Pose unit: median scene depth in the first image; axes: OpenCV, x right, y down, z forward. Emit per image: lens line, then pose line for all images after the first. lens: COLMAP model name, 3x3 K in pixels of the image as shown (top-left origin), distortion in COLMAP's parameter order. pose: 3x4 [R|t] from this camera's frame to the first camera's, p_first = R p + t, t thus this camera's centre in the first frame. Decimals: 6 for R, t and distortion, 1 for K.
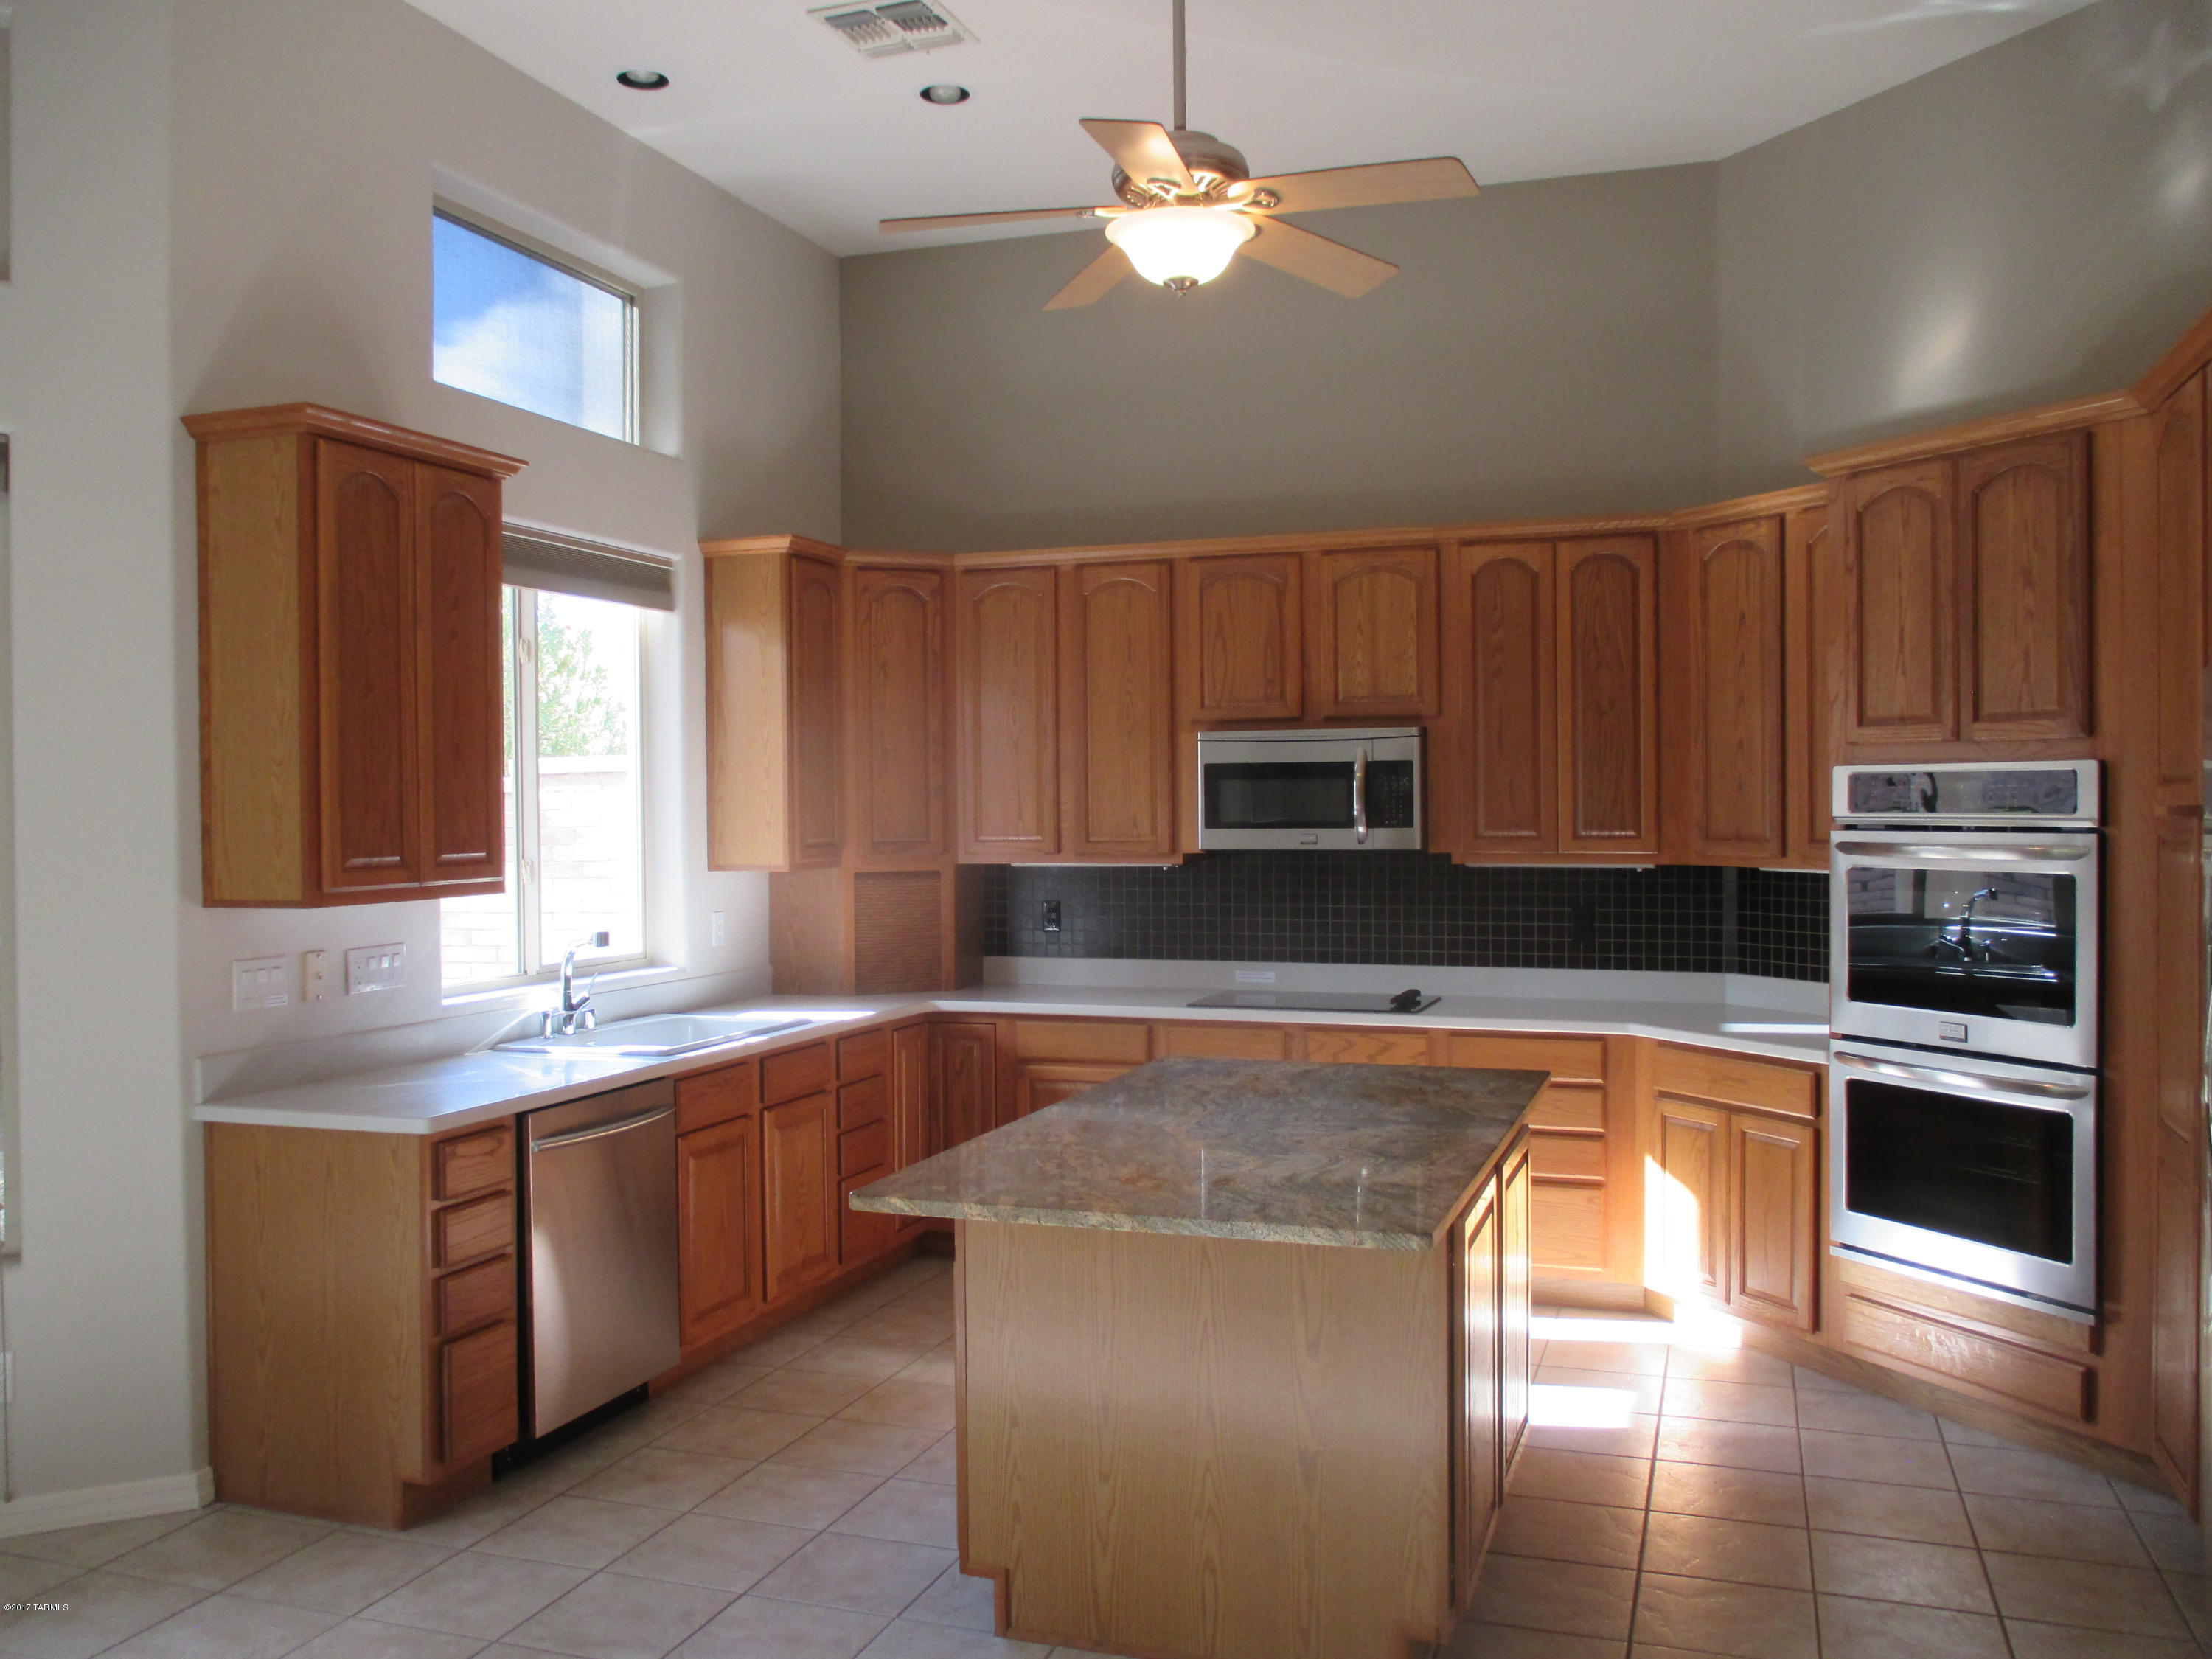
lens RADIAL K [[1850.8, 0, 1109.6], [0, 1850.8, 821.9], [0, 0, 1]] dist [-0.030639, 0.015742]
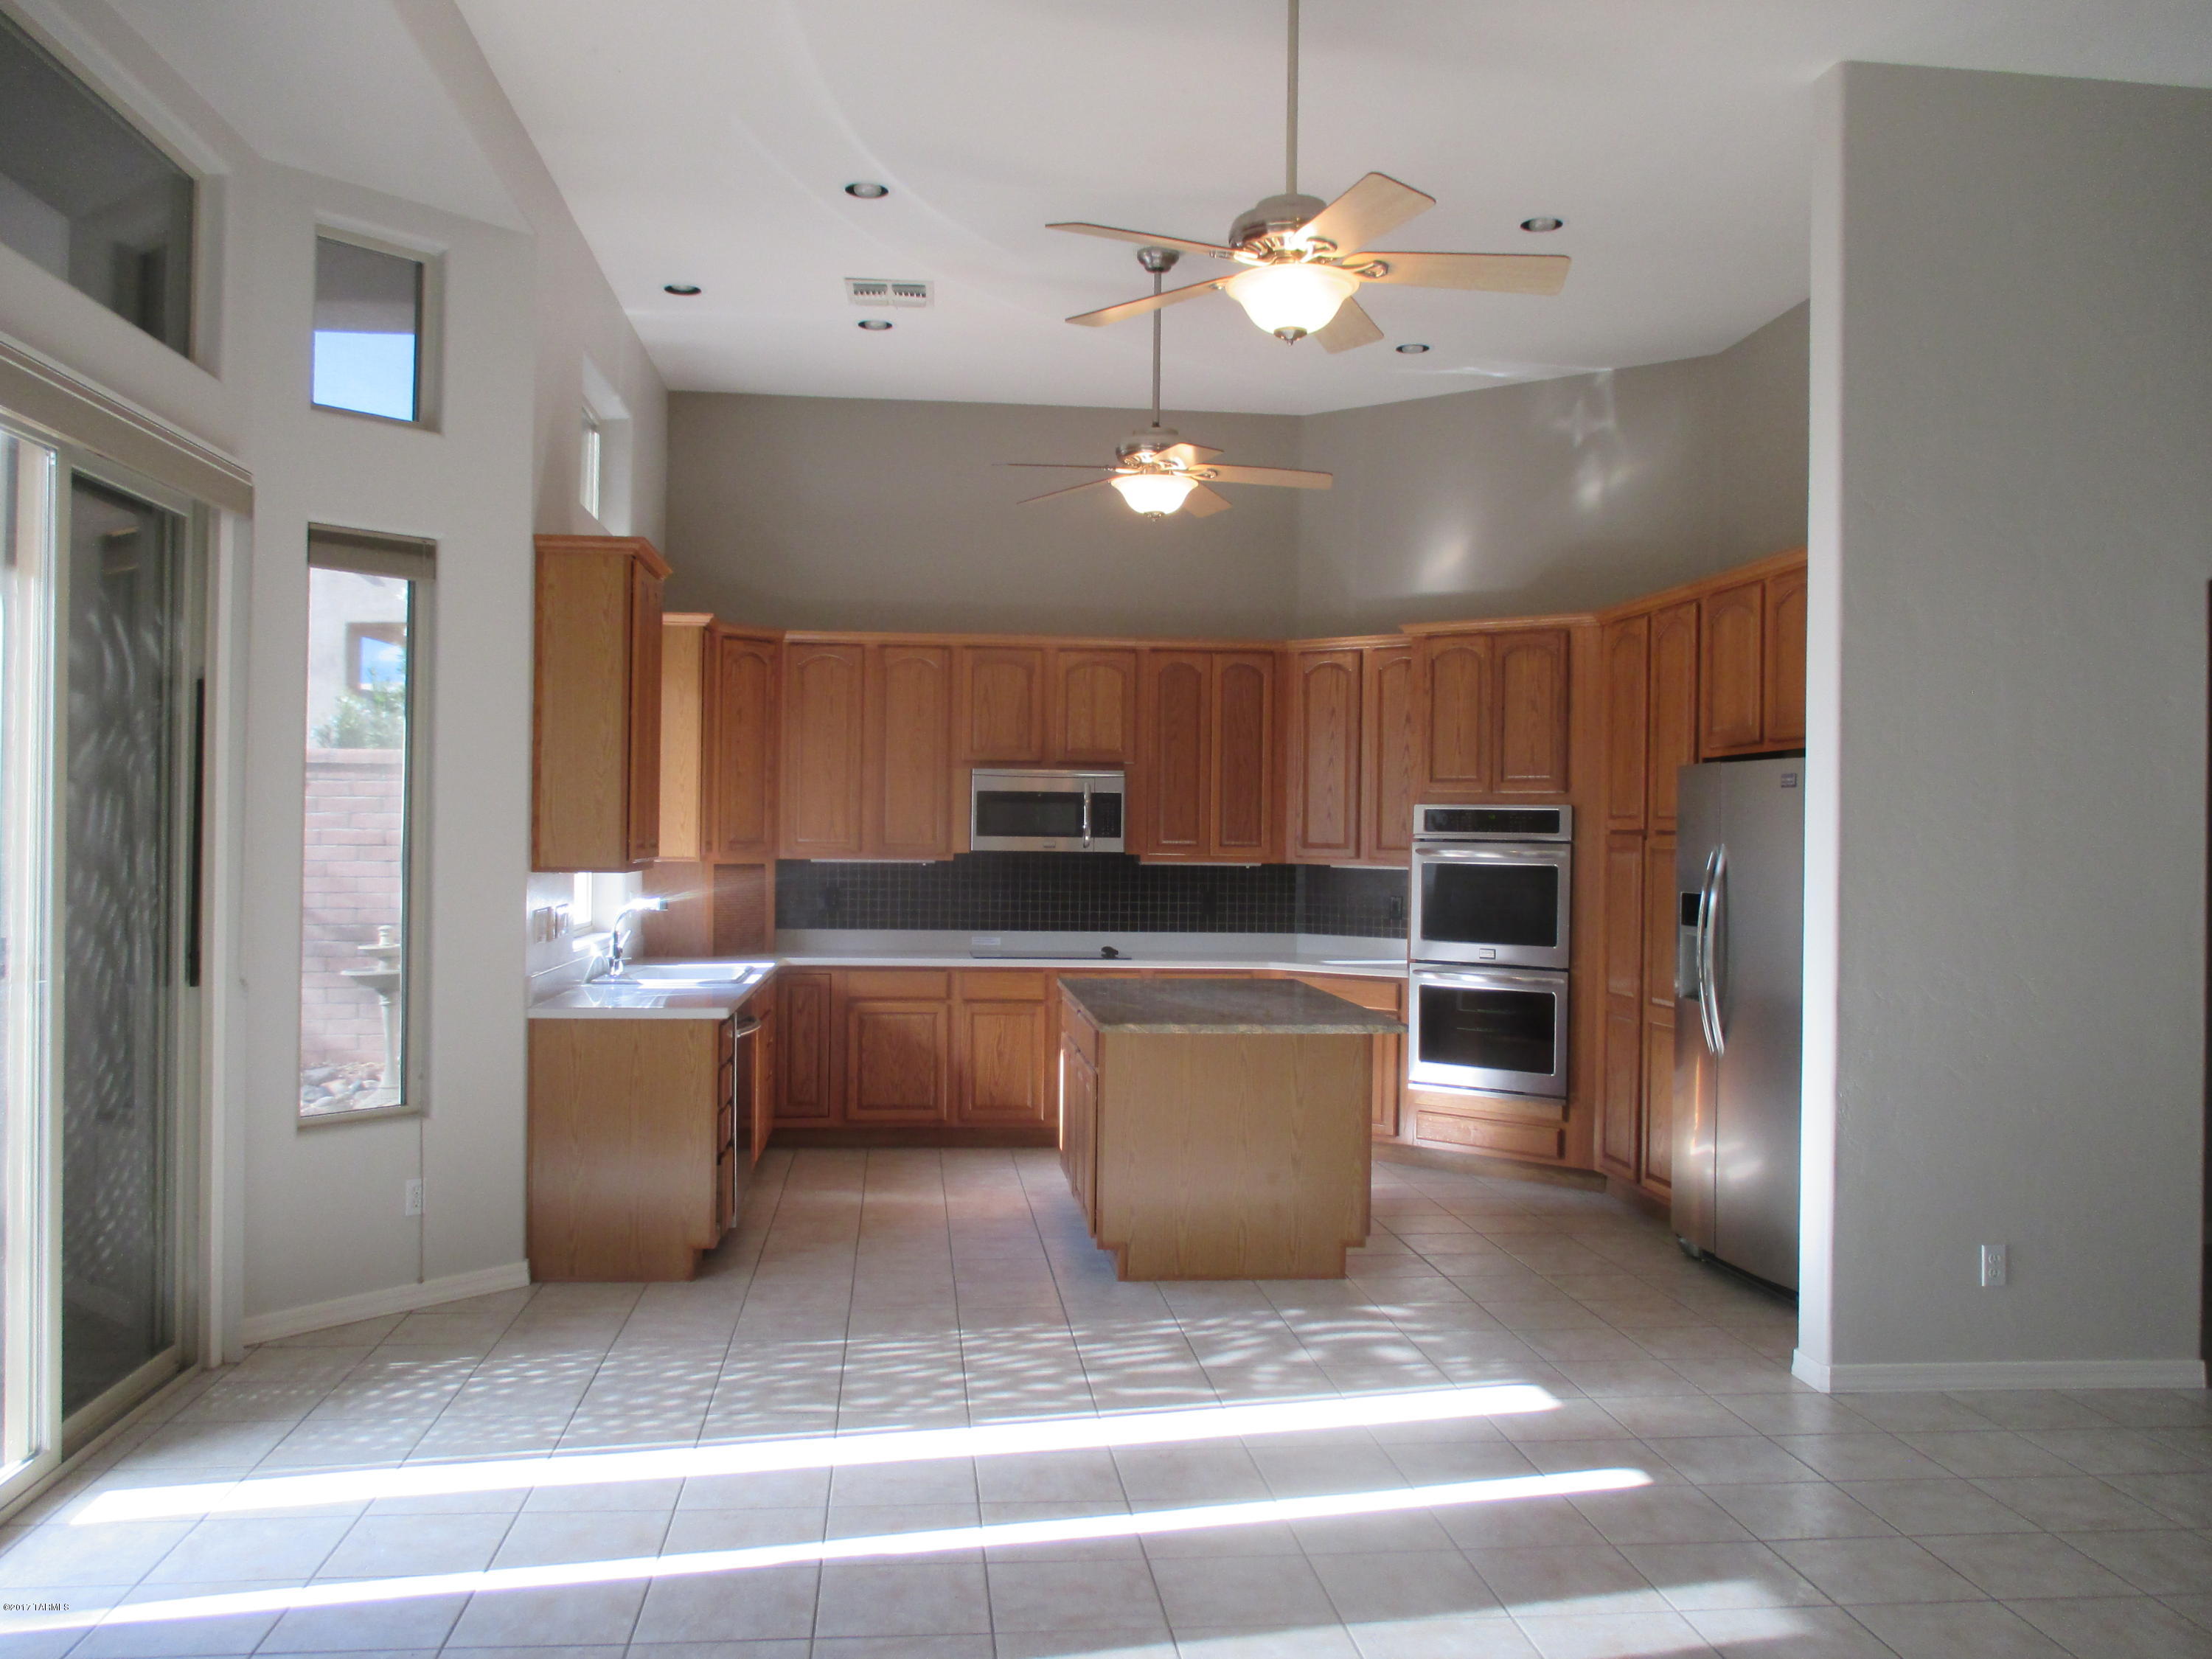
lens RADIAL K [[1850.8, 0, 1104.0], [0, 1850.8, 837.3], [0, 0, 1]] dist [-0.030639, 0.015742]
pose [[0.903661, 0.019133, 0.427821, -0.498022], [-0.016849, 0.999816, -0.009124, 0.017181], [-0.427917, 0.001037, 0.903818, -0.359224]]
